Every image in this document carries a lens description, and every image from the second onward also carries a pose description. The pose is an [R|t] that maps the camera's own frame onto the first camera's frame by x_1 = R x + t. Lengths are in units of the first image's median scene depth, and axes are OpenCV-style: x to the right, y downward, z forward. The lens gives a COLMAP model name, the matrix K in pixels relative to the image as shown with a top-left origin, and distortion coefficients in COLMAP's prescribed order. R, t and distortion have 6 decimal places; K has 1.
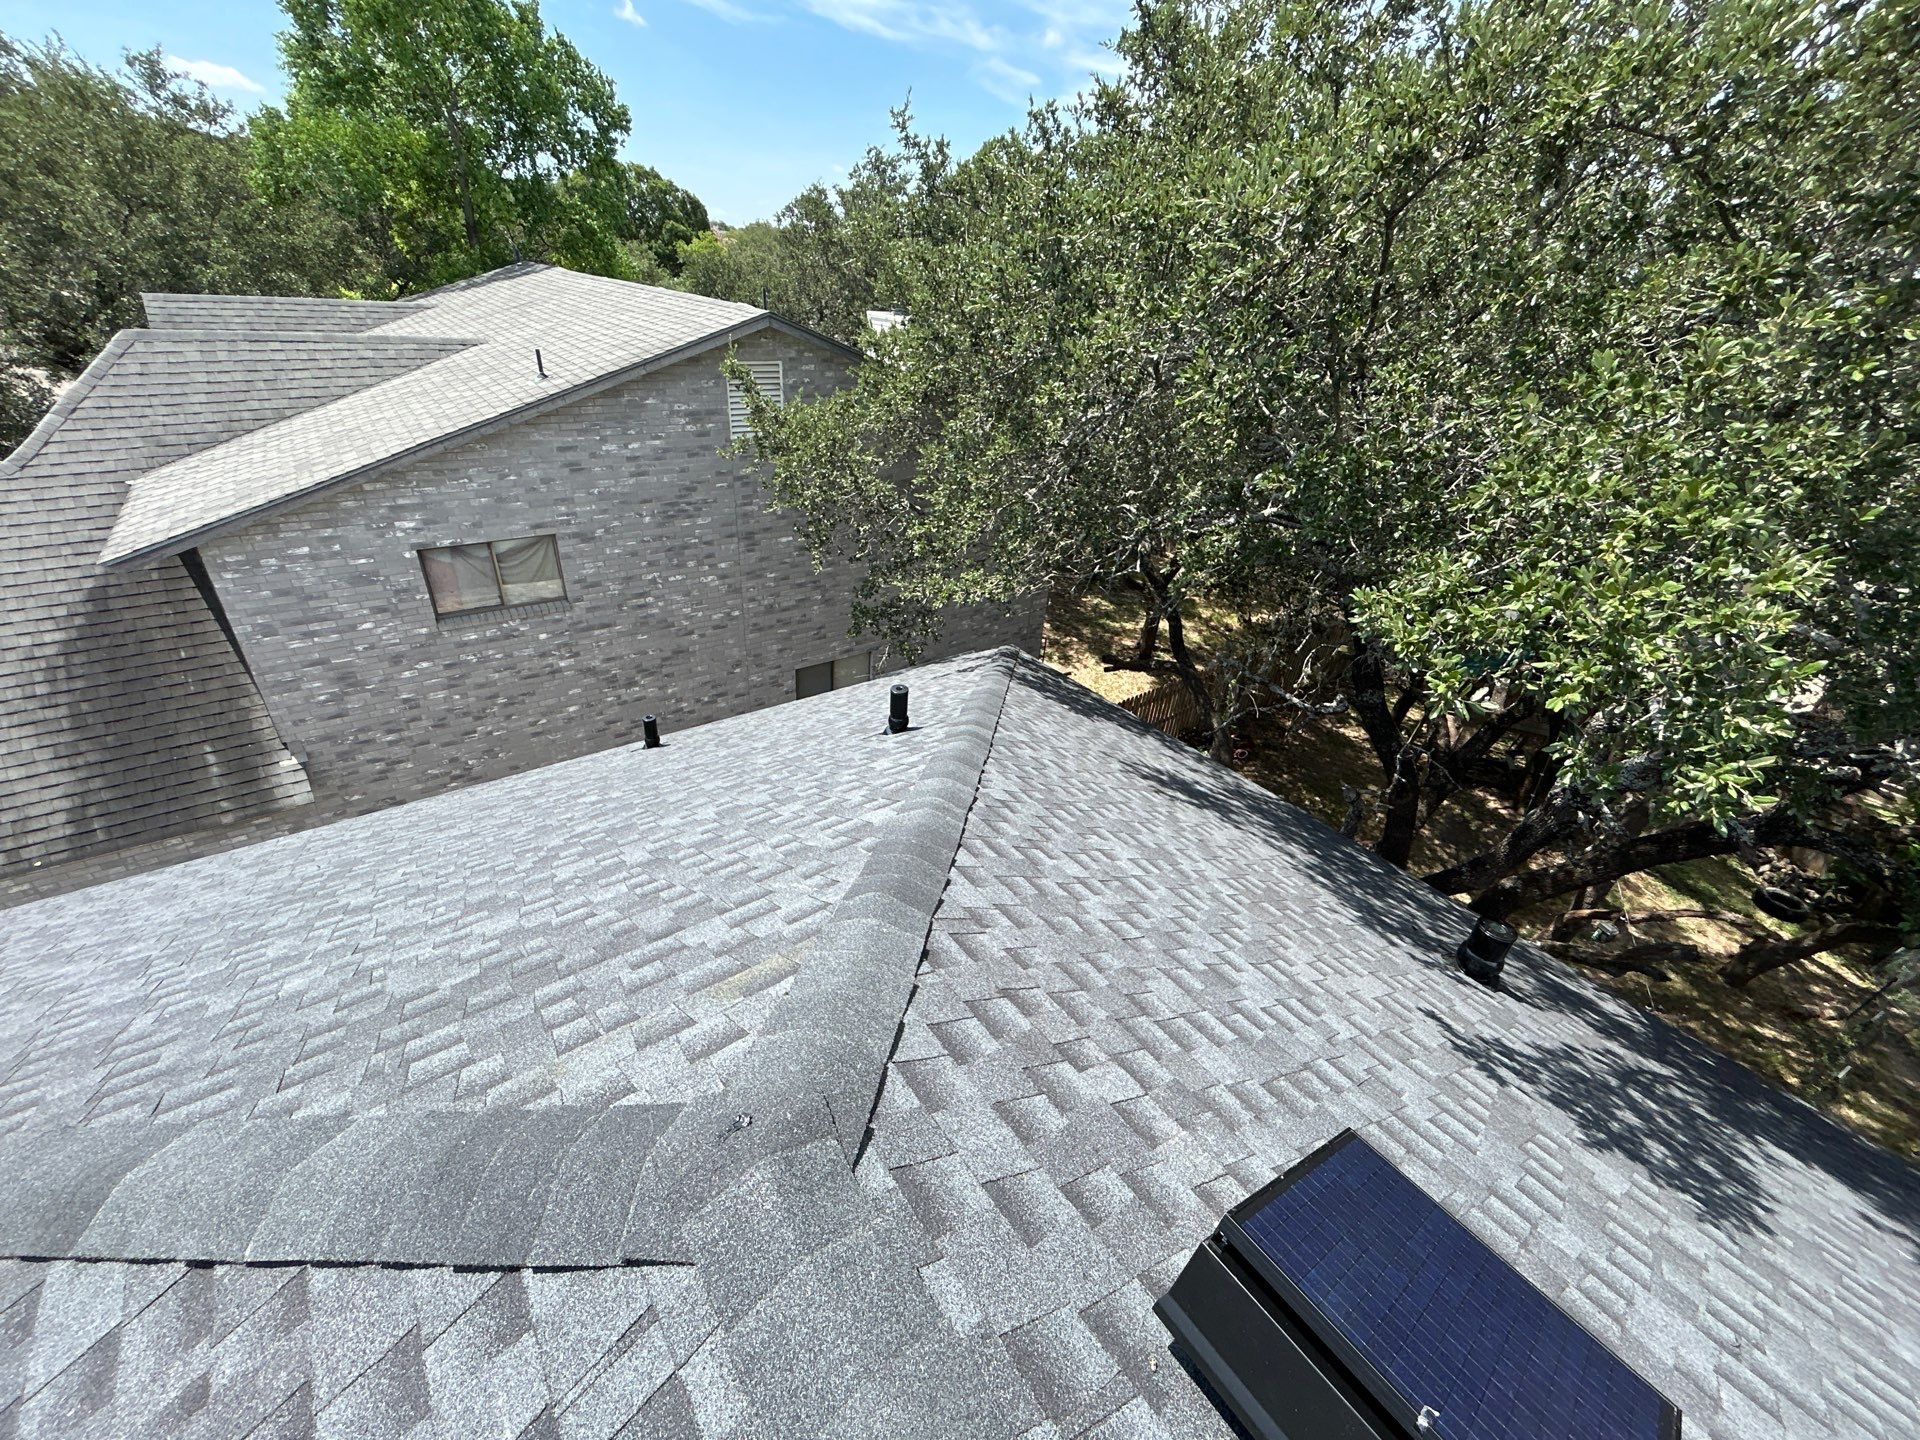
lens RADIAL K [[779.0, 0, 956.6], [0, 779.0, 718.4], [0, 0, 1]] dist [-0.001207, 0.000885]
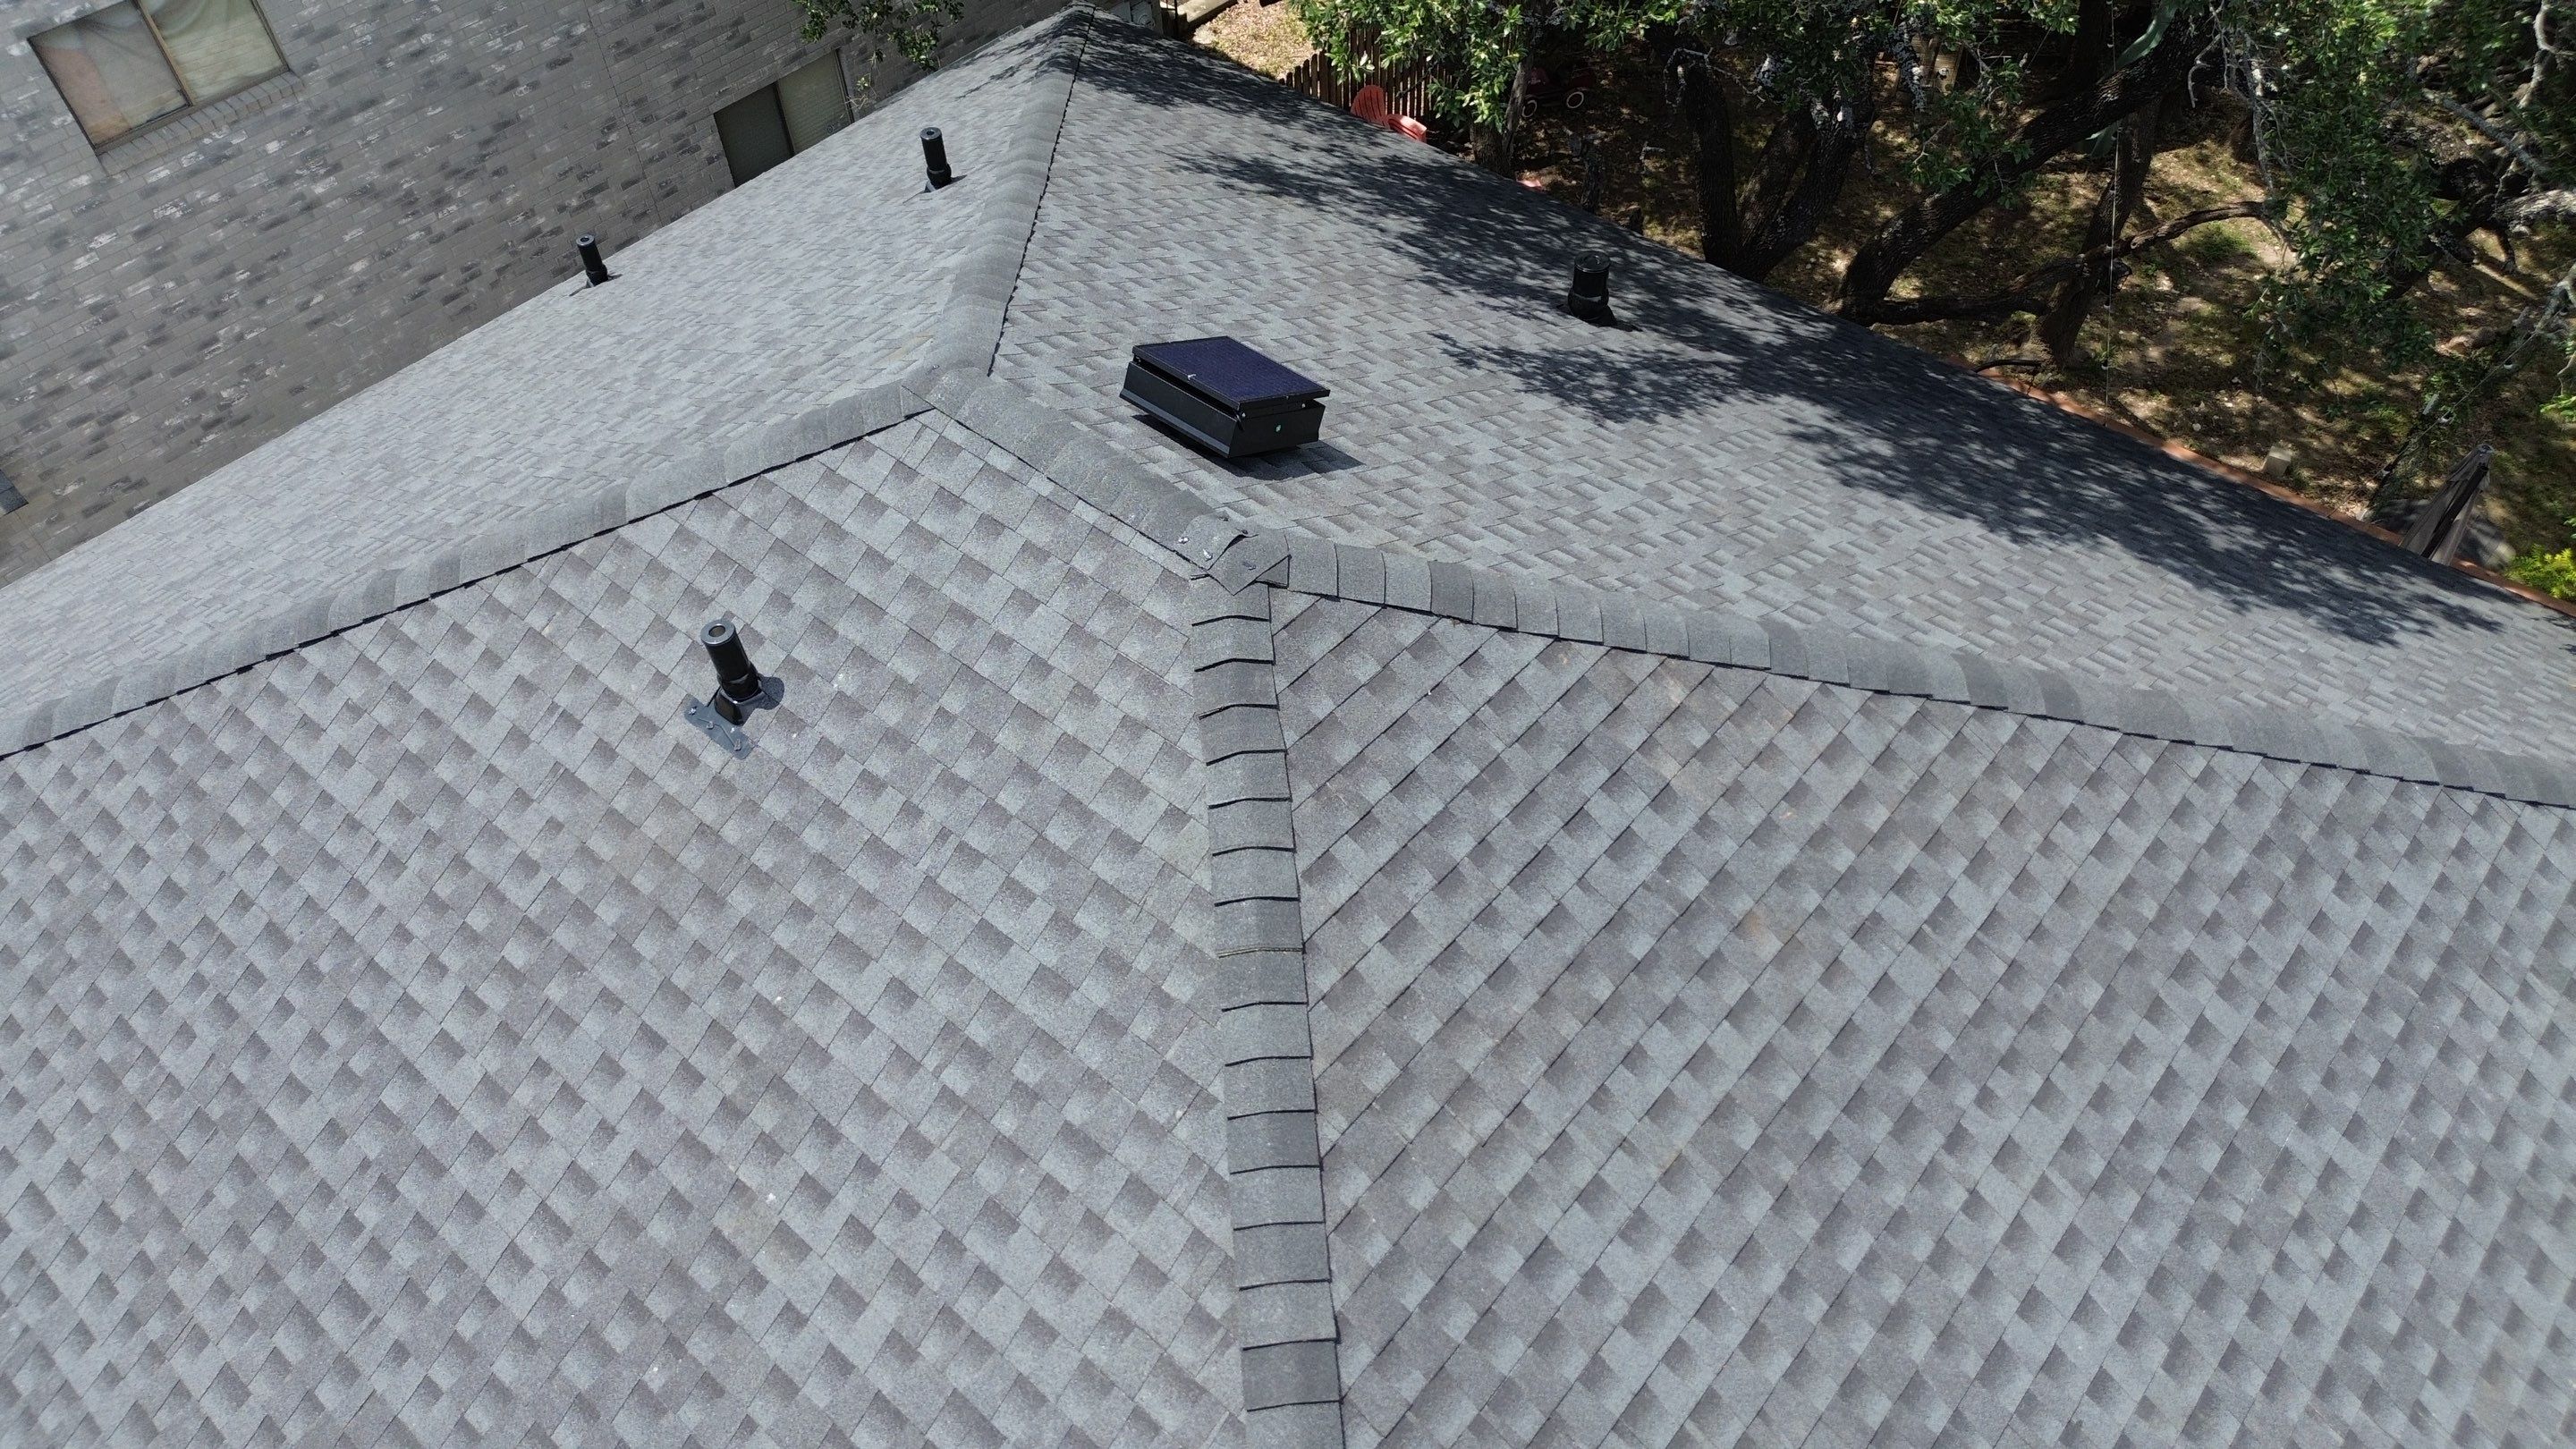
lens RADIAL K [[1797.3, 0, 1308.2], [0, 1797.3, 738.9], [0, 0, 1]] dist [0.014516, -0.014701]
pose [[0.971770, -0.227032, 0.064176, 0.025265], [0.192998, 0.921424, 0.337239, -0.005924], [-0.135697, -0.315333, 0.939229, -0.549198]]
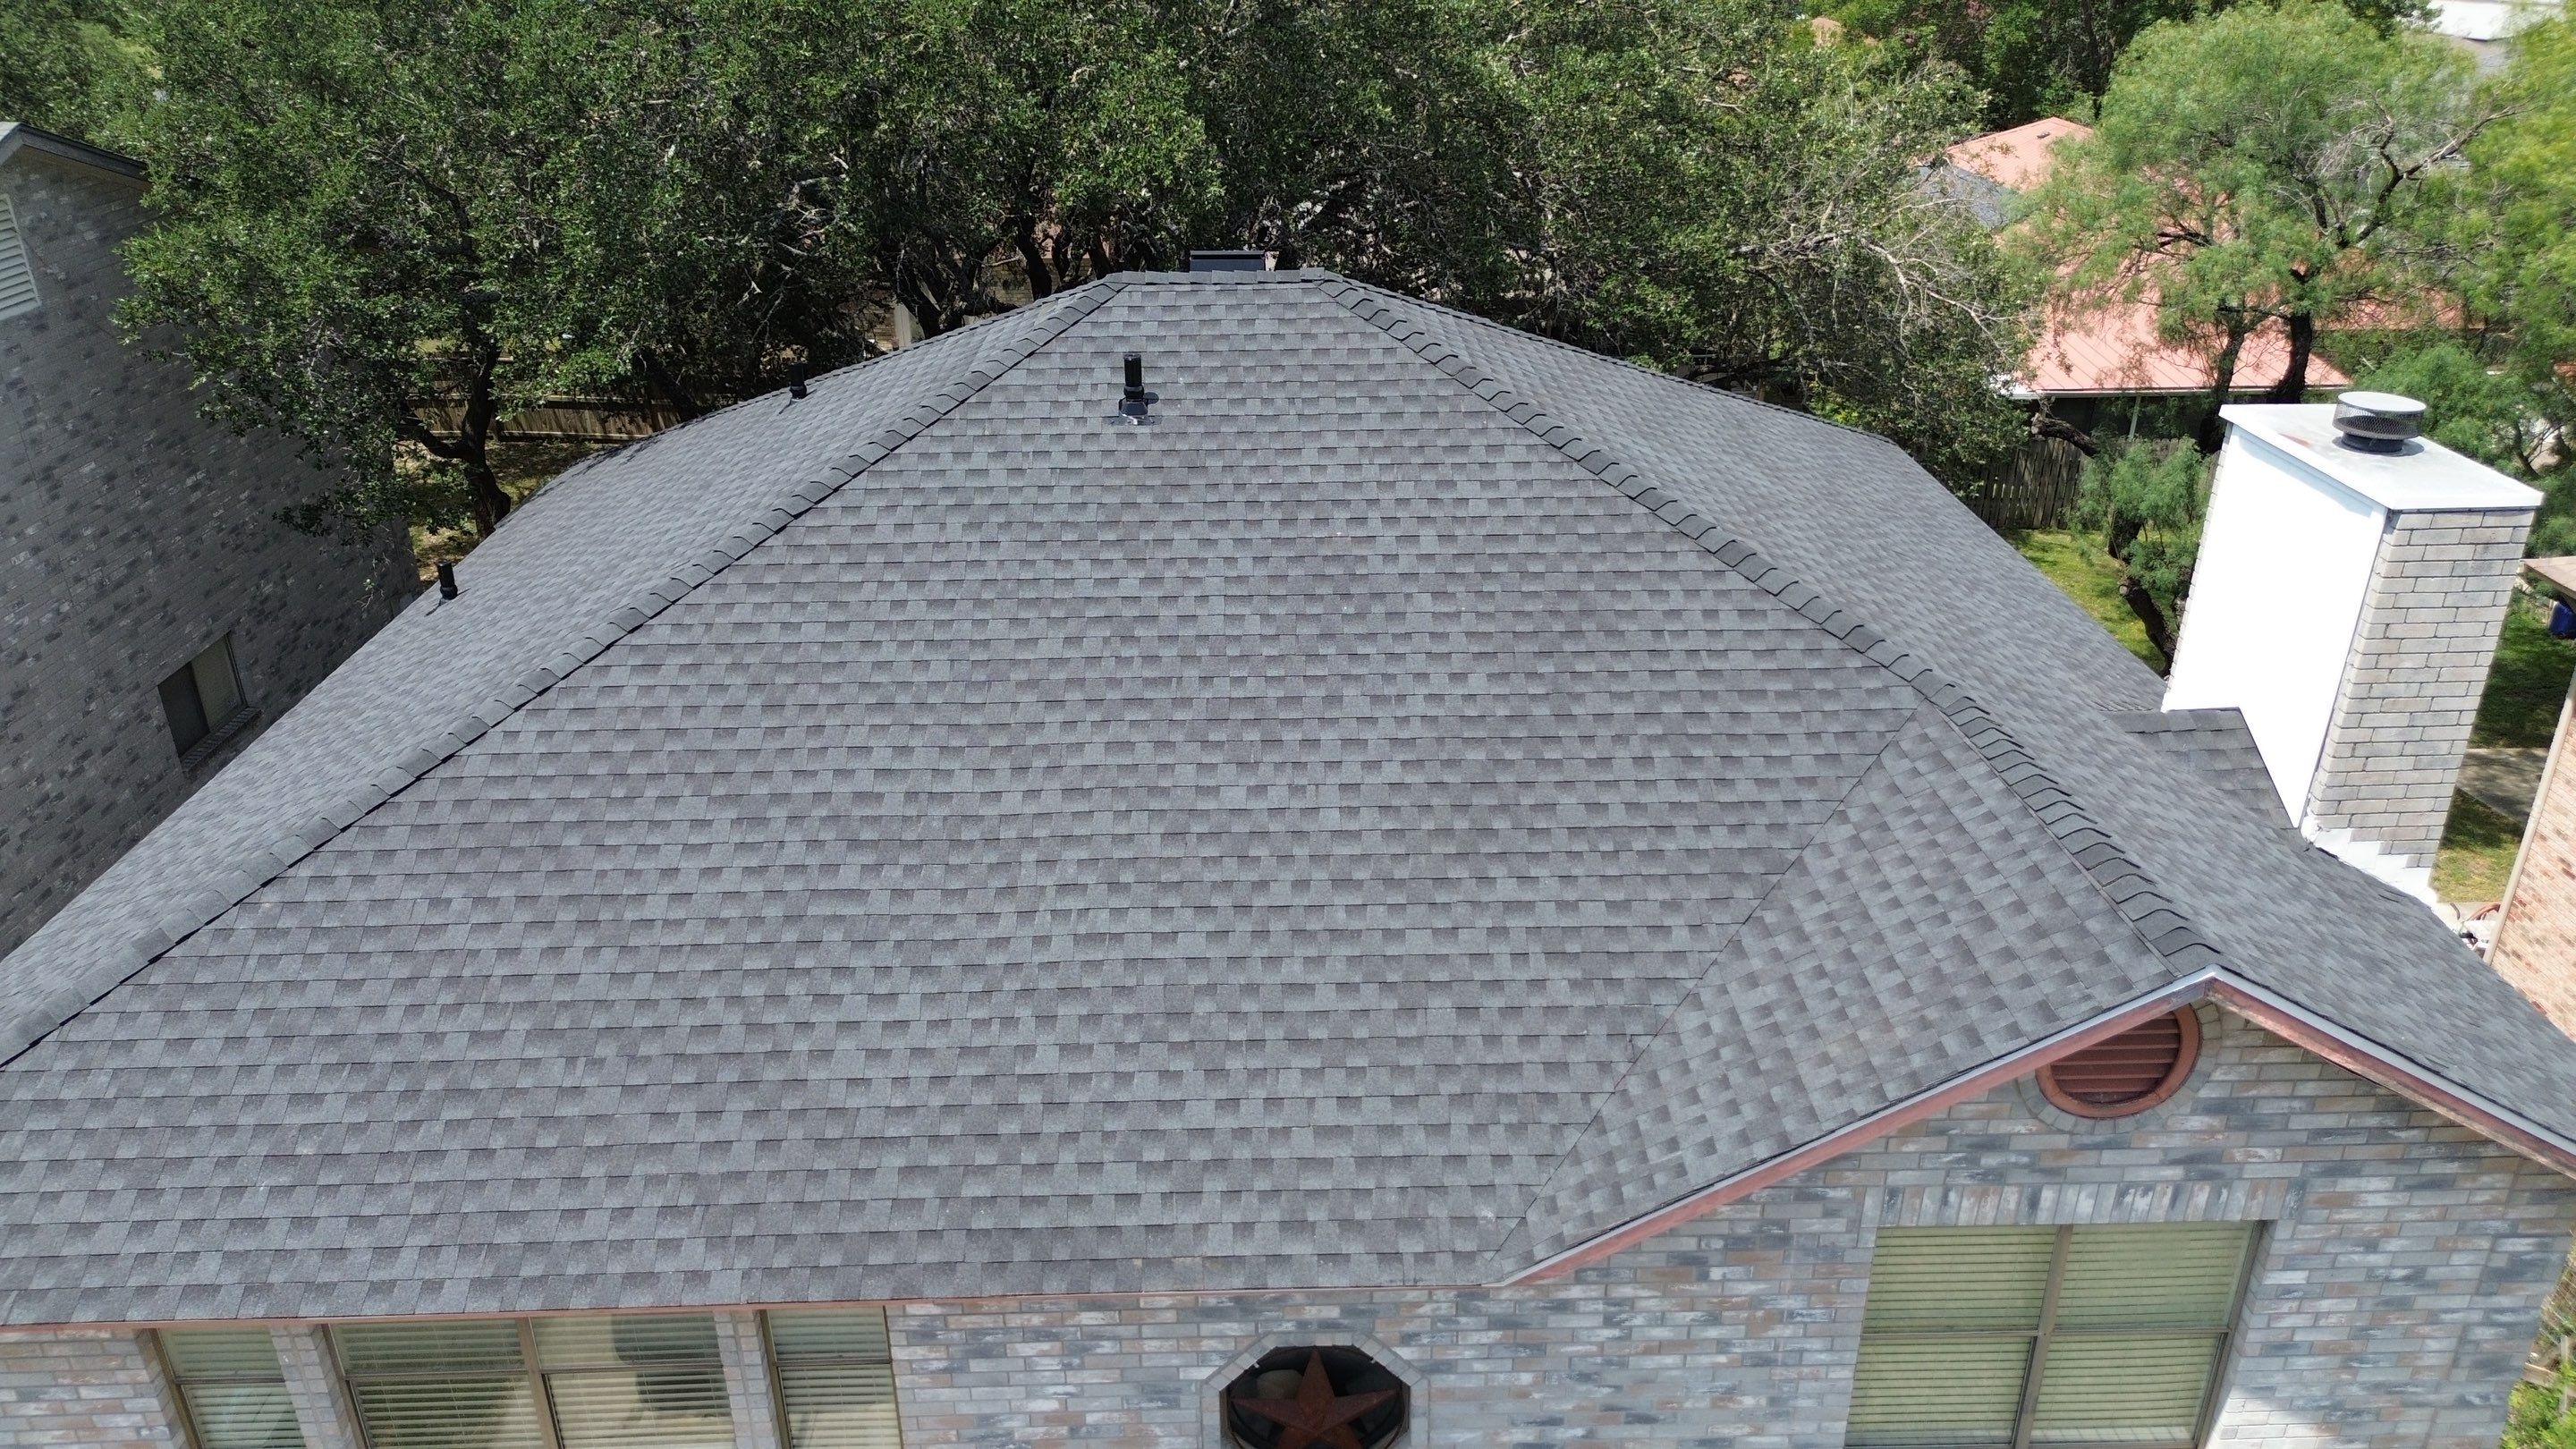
lens RADIAL K [[1797.3, 0, 1281.7], [0, 1797.3, 727.0], [0, 0, 1]] dist [0.014516, -0.014701]
pose [[0.589283, -0.417219, 0.691863, -0.964791], [0.447662, 0.881484, 0.150279, 0.205662], [-0.672566, 0.221164, 0.706217, -0.773161]]
